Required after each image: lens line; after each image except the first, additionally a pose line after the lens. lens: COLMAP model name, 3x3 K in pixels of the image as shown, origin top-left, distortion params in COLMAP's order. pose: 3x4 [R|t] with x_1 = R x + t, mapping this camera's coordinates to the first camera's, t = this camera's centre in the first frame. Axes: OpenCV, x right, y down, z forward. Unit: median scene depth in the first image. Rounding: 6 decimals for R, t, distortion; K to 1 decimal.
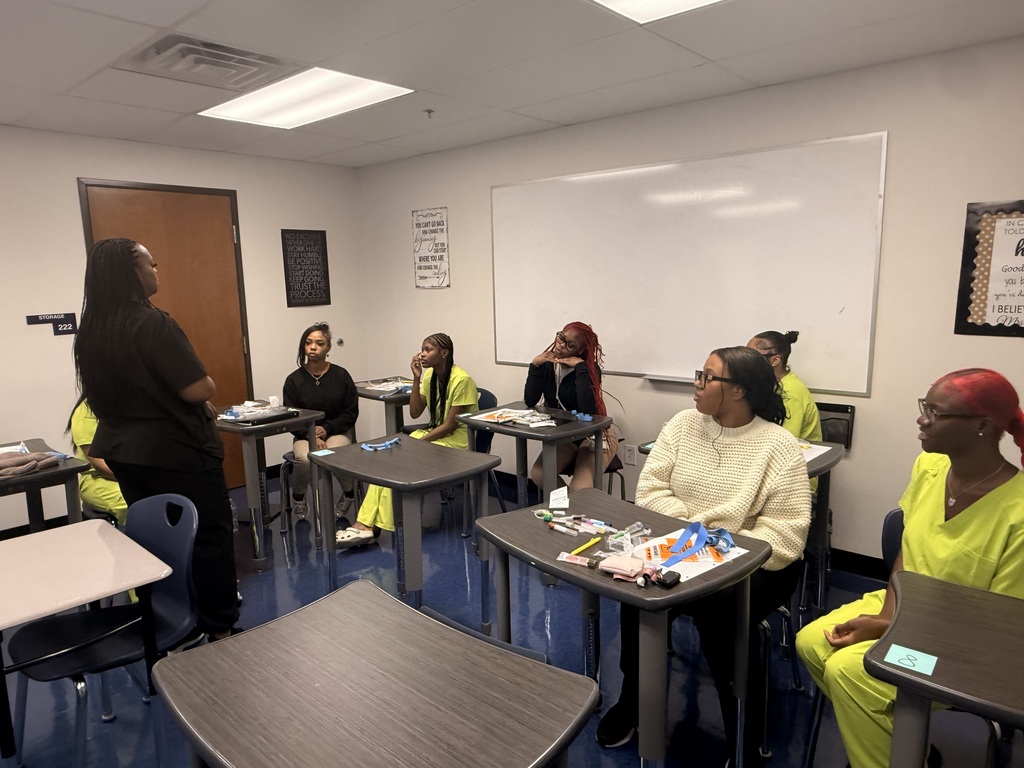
lens RADIAL K [[671.7, 0, 511.5], [0, 671.7, 386.8], [0, 0, 1]] dist [0.004627, 0.000422]
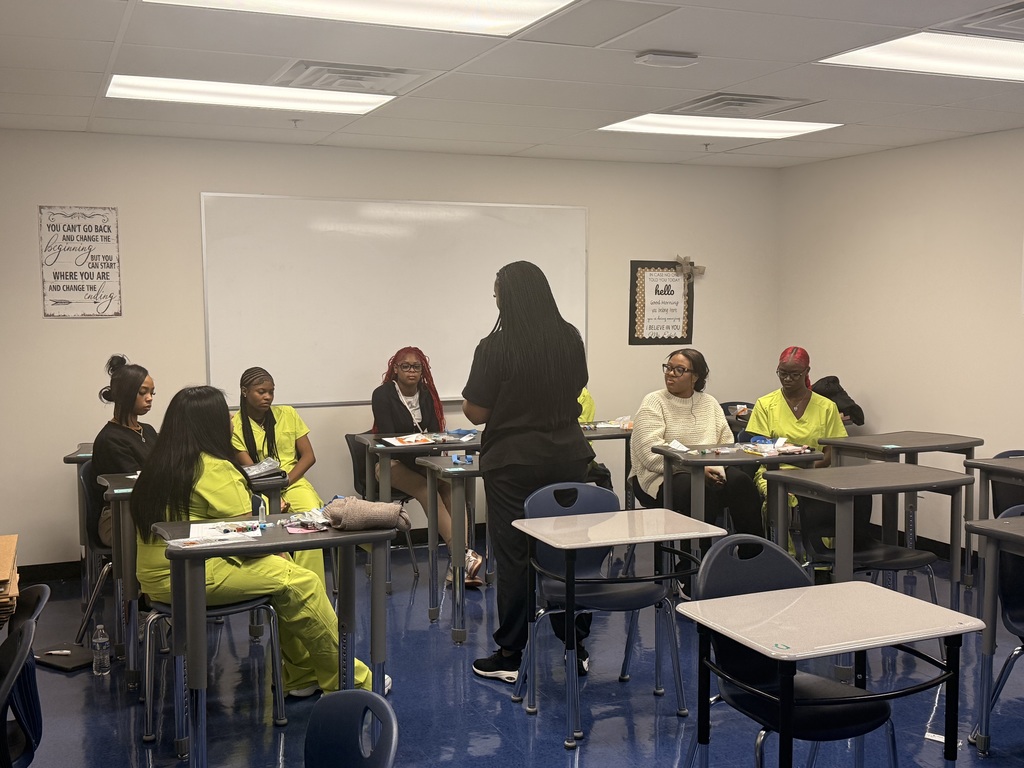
lens RADIAL K [[1125.5, 0, 511.9], [0, 1125.5, 382.4], [0, 0, 1]] dist [-0.006914, 0.000000]
pose [[0.418399, -0.057397, 0.906448, -1.026029], [0.135854, 0.990729, 0.000026, -0.018478], [-0.898046, 0.123134, 0.422318, 0.109171]]
